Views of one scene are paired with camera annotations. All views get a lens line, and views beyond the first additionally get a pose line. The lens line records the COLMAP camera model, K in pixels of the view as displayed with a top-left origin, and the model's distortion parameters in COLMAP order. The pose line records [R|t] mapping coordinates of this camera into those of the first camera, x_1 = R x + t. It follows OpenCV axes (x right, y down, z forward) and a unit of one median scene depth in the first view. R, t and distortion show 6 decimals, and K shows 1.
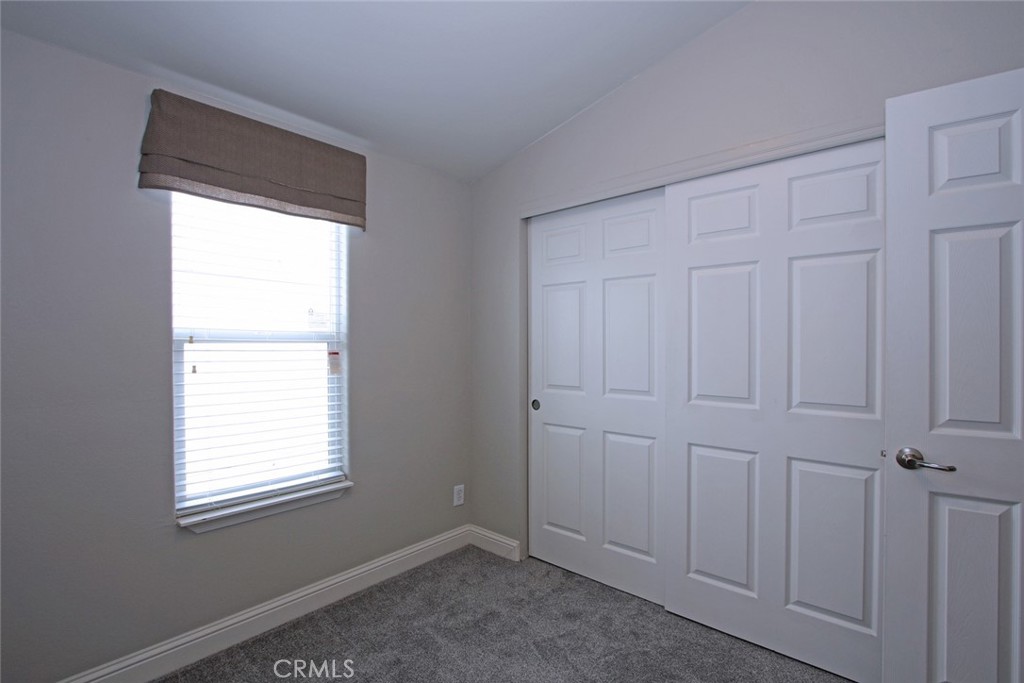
lens RADIAL K [[490.2, 0, 511.3], [0, 490.2, 348.1], [0, 0, 1]] dist [-0.024760, 0.000680]
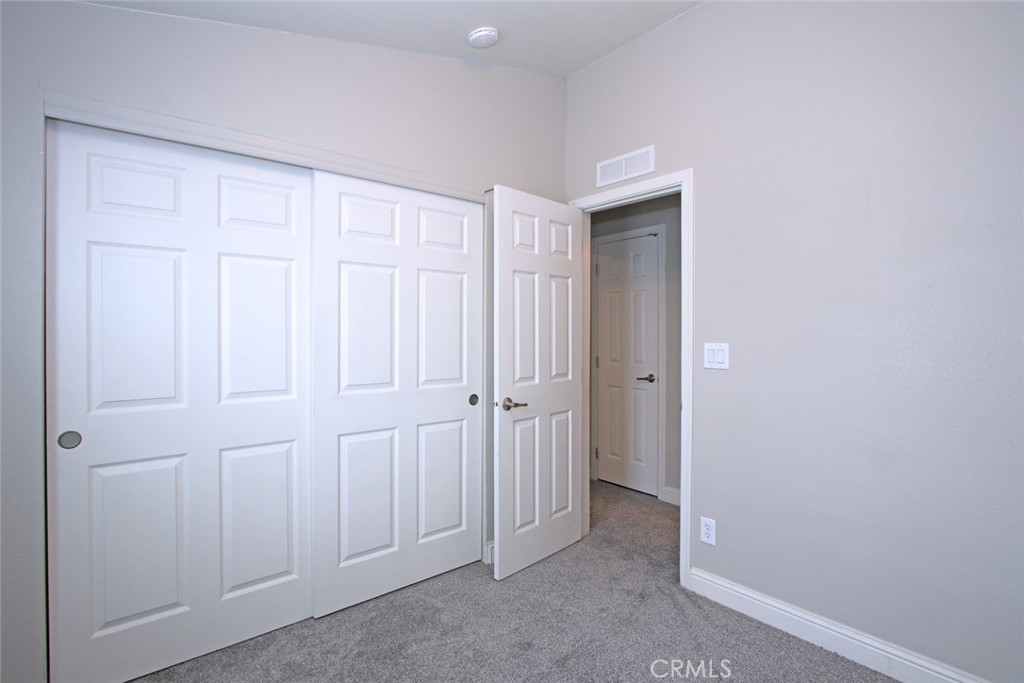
lens RADIAL K [[469.1, 0, 512.3], [0, 469.1, 337.5], [0, 0, 1]] dist [-0.022110, 0.000553]
pose [[0.142629, -0.002099, 0.989774, -0.483074], [0.011013, 0.999939, 0.000534, -0.001852], [-0.989715, 0.010824, 0.142643, 0.455933]]
